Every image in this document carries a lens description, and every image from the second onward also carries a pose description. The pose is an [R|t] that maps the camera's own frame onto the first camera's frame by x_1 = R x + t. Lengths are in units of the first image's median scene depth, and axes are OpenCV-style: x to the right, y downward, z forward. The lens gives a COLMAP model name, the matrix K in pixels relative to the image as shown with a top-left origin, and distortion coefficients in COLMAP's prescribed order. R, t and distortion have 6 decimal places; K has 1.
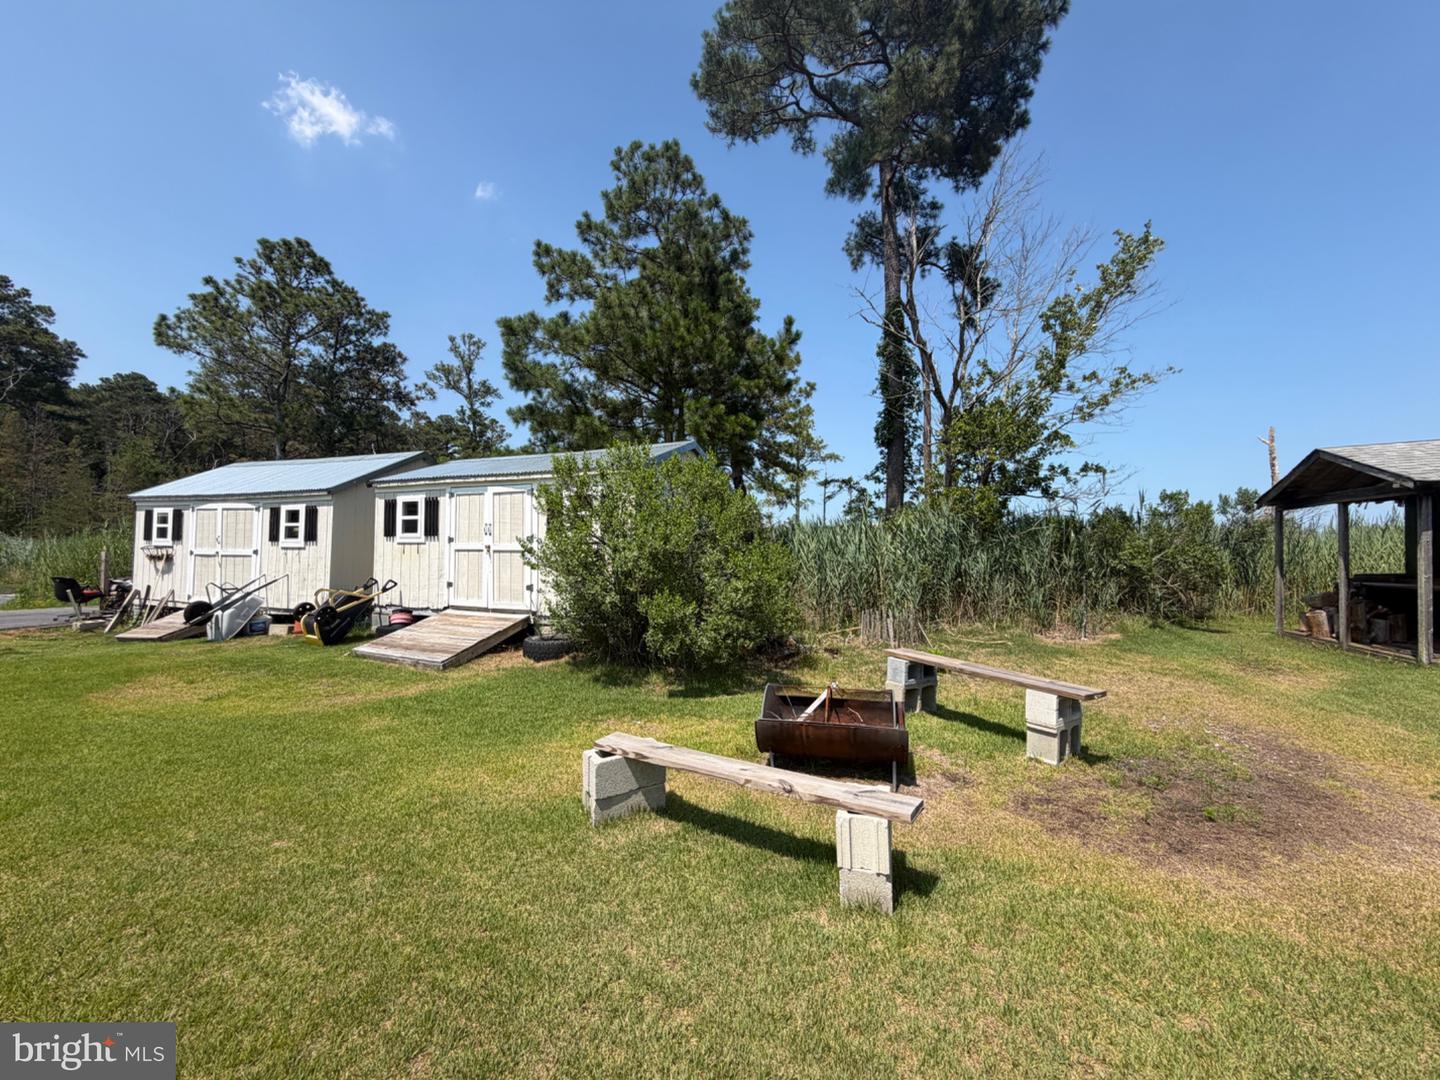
lens RADIAL K [[593.2, 0, 722.6], [0, 593.2, 536.6], [0, 0, 1]] dist [-0.000259, 0.000210]
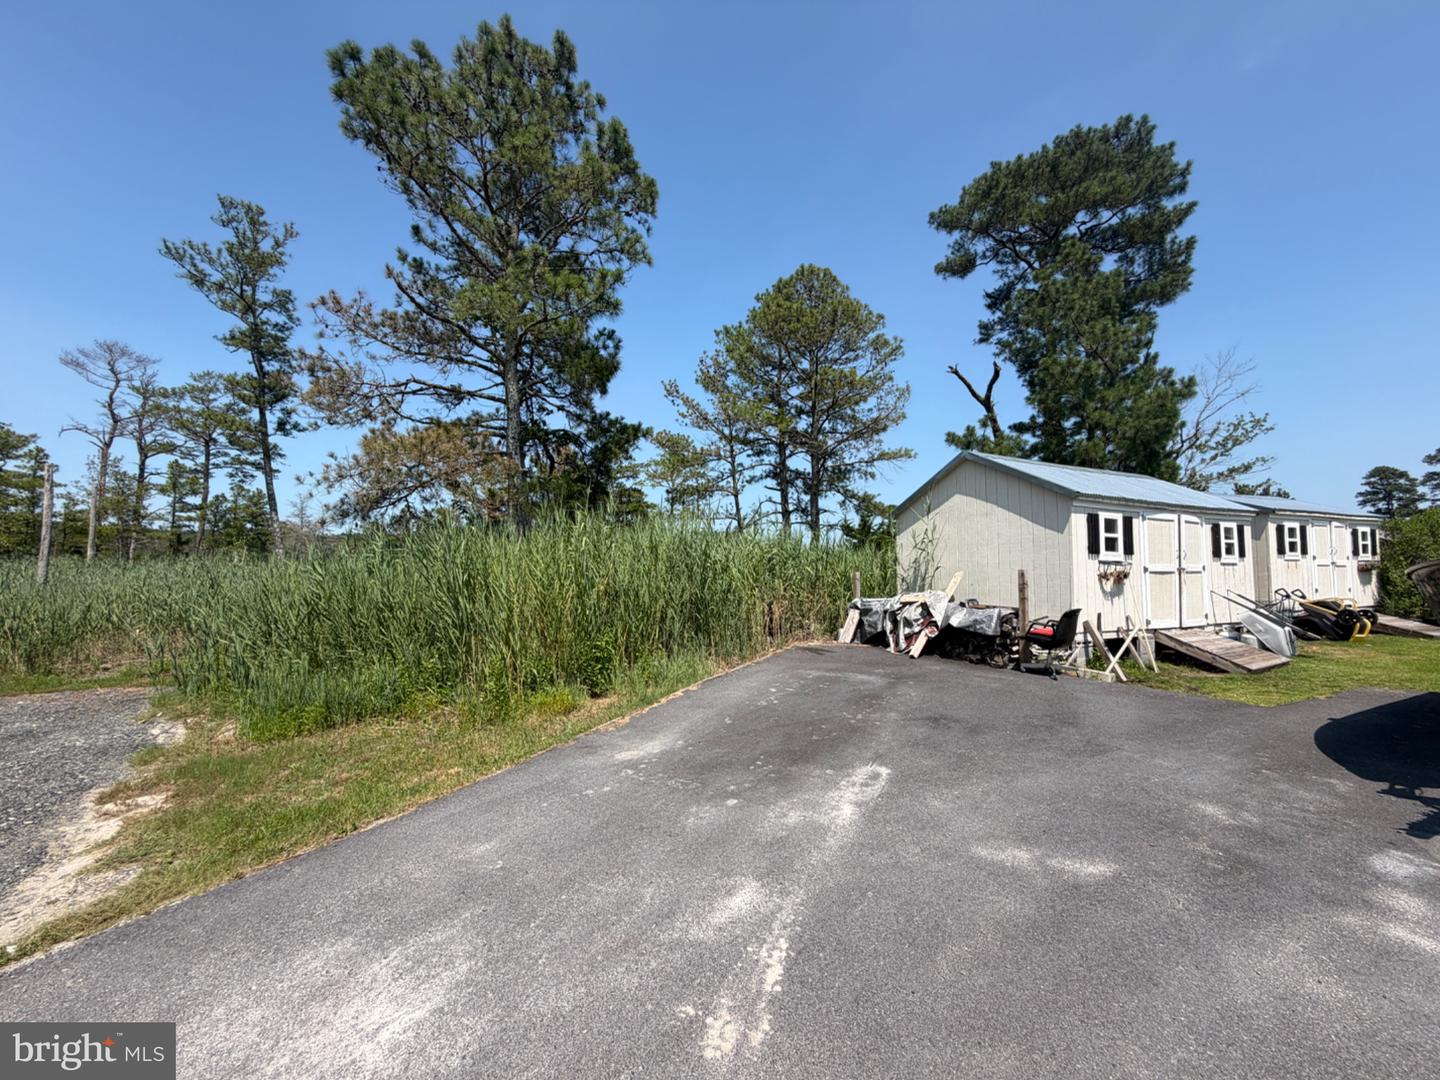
lens RADIAL K [[576.0, 0, 716.4], [0, 576.0, 539.8], [0, 0, 1]] dist [-0.000095, -0.000083]
pose [[0.688911, 0.024112, 0.724445, -2.087600], [-0.021095, 0.999690, -0.013214, 0.009508], [-0.724539, -0.006179, 0.689206, 0.956289]]
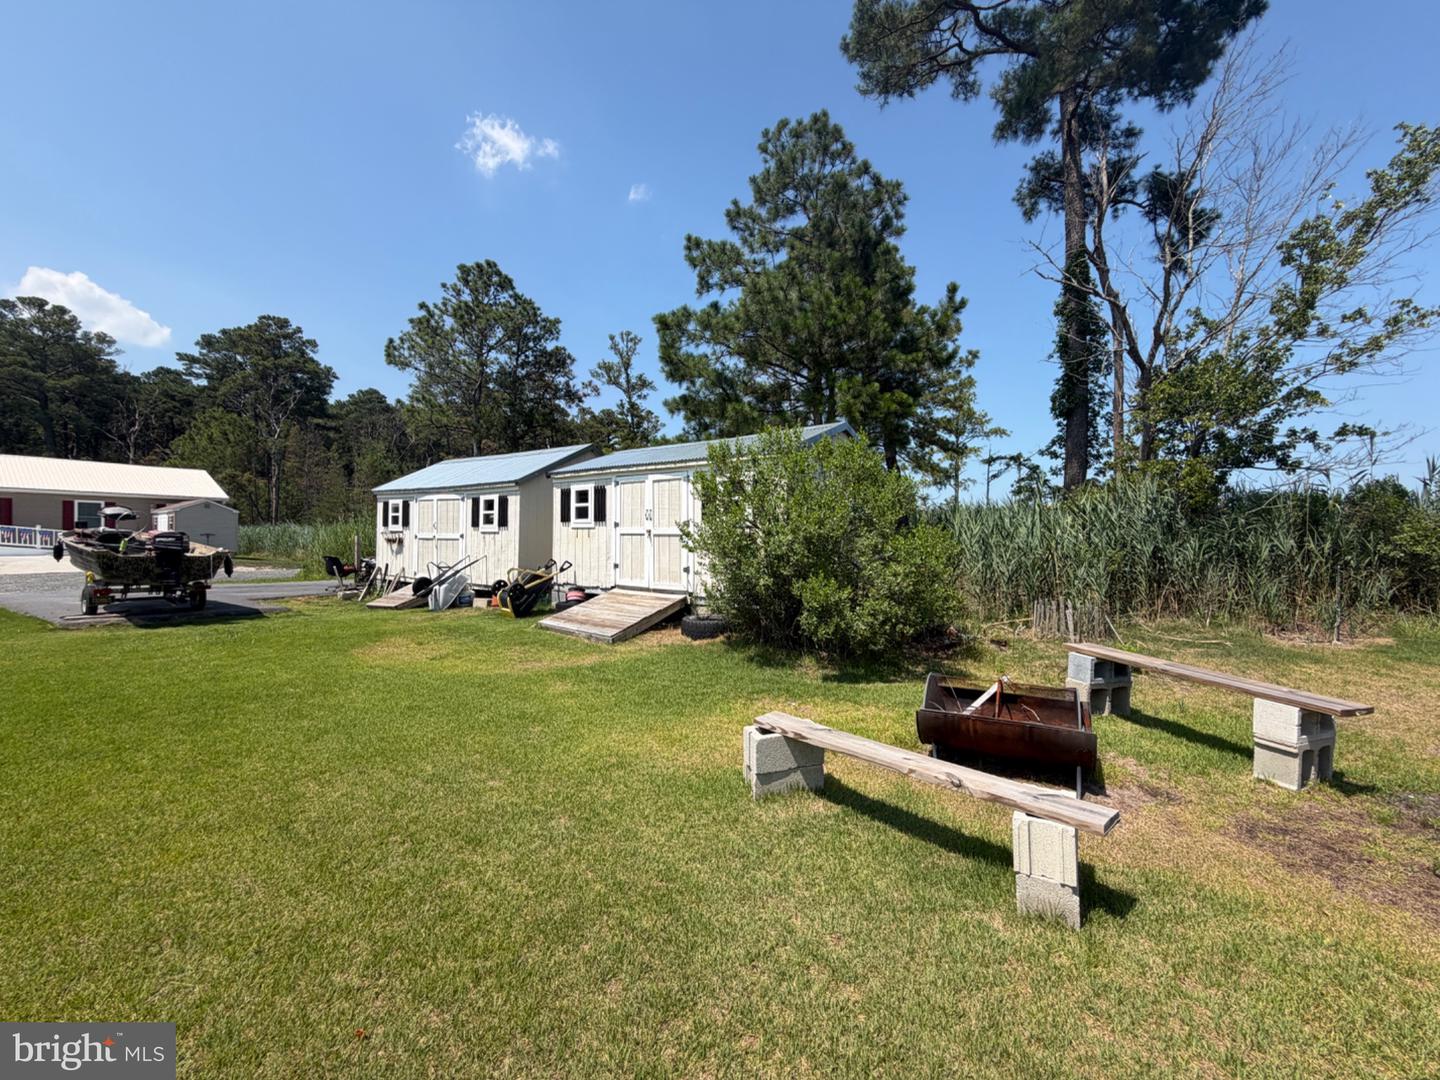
lens RADIAL K [[593.9, 0, 712.4], [0, 593.9, 537.2], [0, 0, 1]] dist [0.000080, 0.000152]
pose [[0.965680, -0.000059, -0.259735, -0.005330], [0.007402, 0.999600, 0.027294, -0.000067], [0.259629, -0.028280, 0.965294, -0.003985]]
